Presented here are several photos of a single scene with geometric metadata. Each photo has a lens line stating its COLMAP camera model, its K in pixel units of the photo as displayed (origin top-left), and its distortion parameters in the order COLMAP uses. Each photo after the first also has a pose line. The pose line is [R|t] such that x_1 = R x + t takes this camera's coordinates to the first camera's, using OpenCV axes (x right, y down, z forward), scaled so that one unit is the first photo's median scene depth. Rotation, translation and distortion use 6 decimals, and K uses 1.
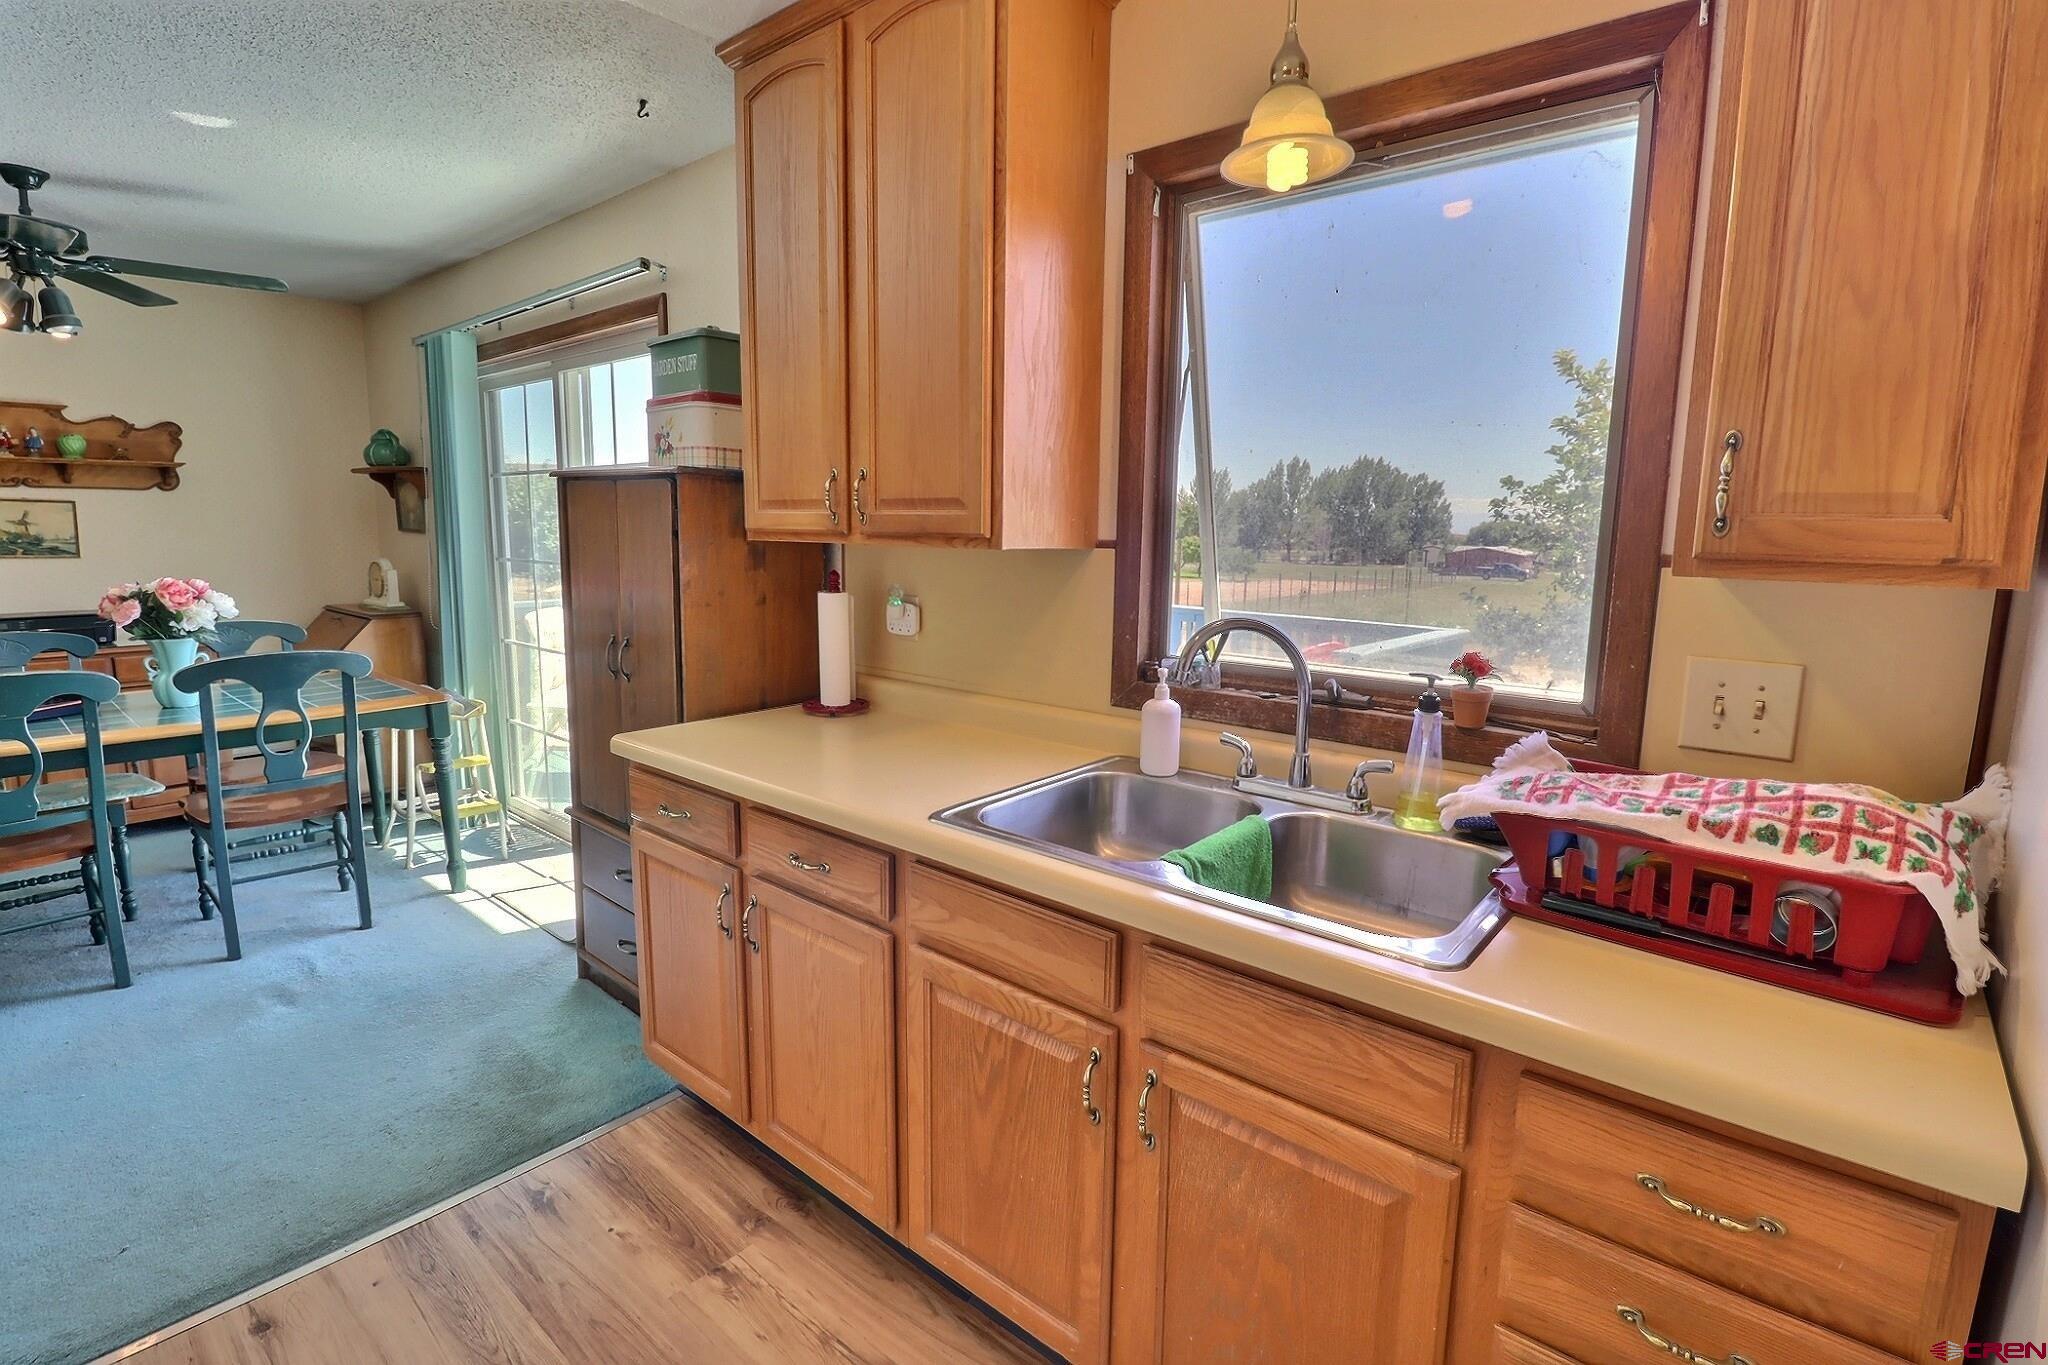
lens RADIAL K [[967.1, 0, 1015.9], [0, 967.1, 674.0], [0, 0, 1]] dist [0.000190, -0.009127]
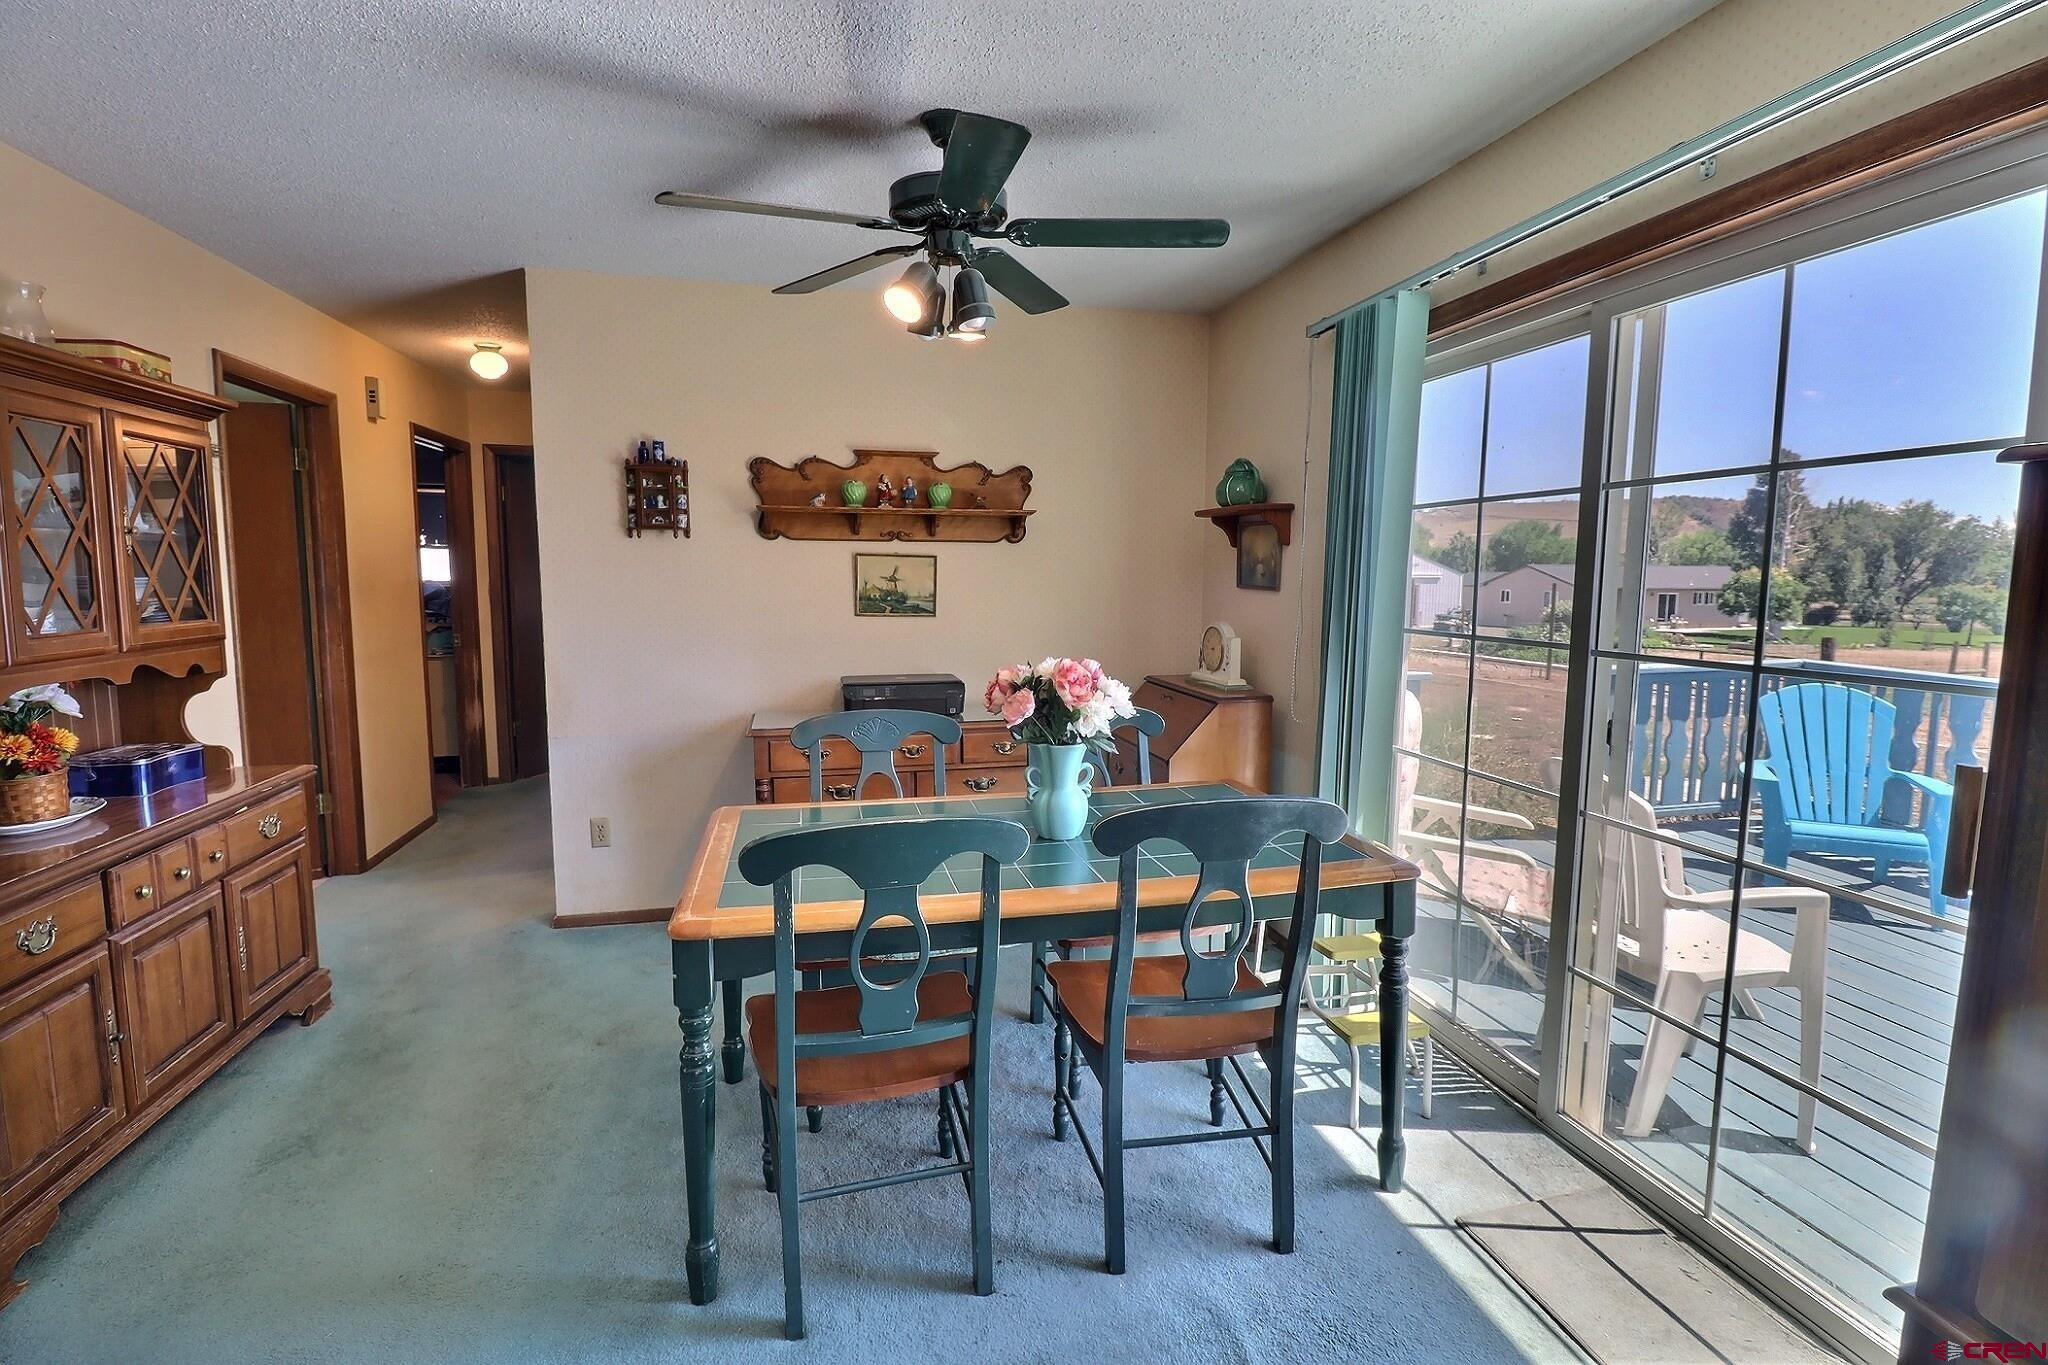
lens RADIAL K [[951.2, 0, 1029.2], [0, 951.2, 674.9], [0, 0, 1]] dist [0.000292, -0.008280]
pose [[0.812869, 0.052545, -0.580071, -0.390723], [-0.080994, 0.996444, -0.023239, -0.054530], [0.576787, 0.065873, 0.814234, 0.329752]]
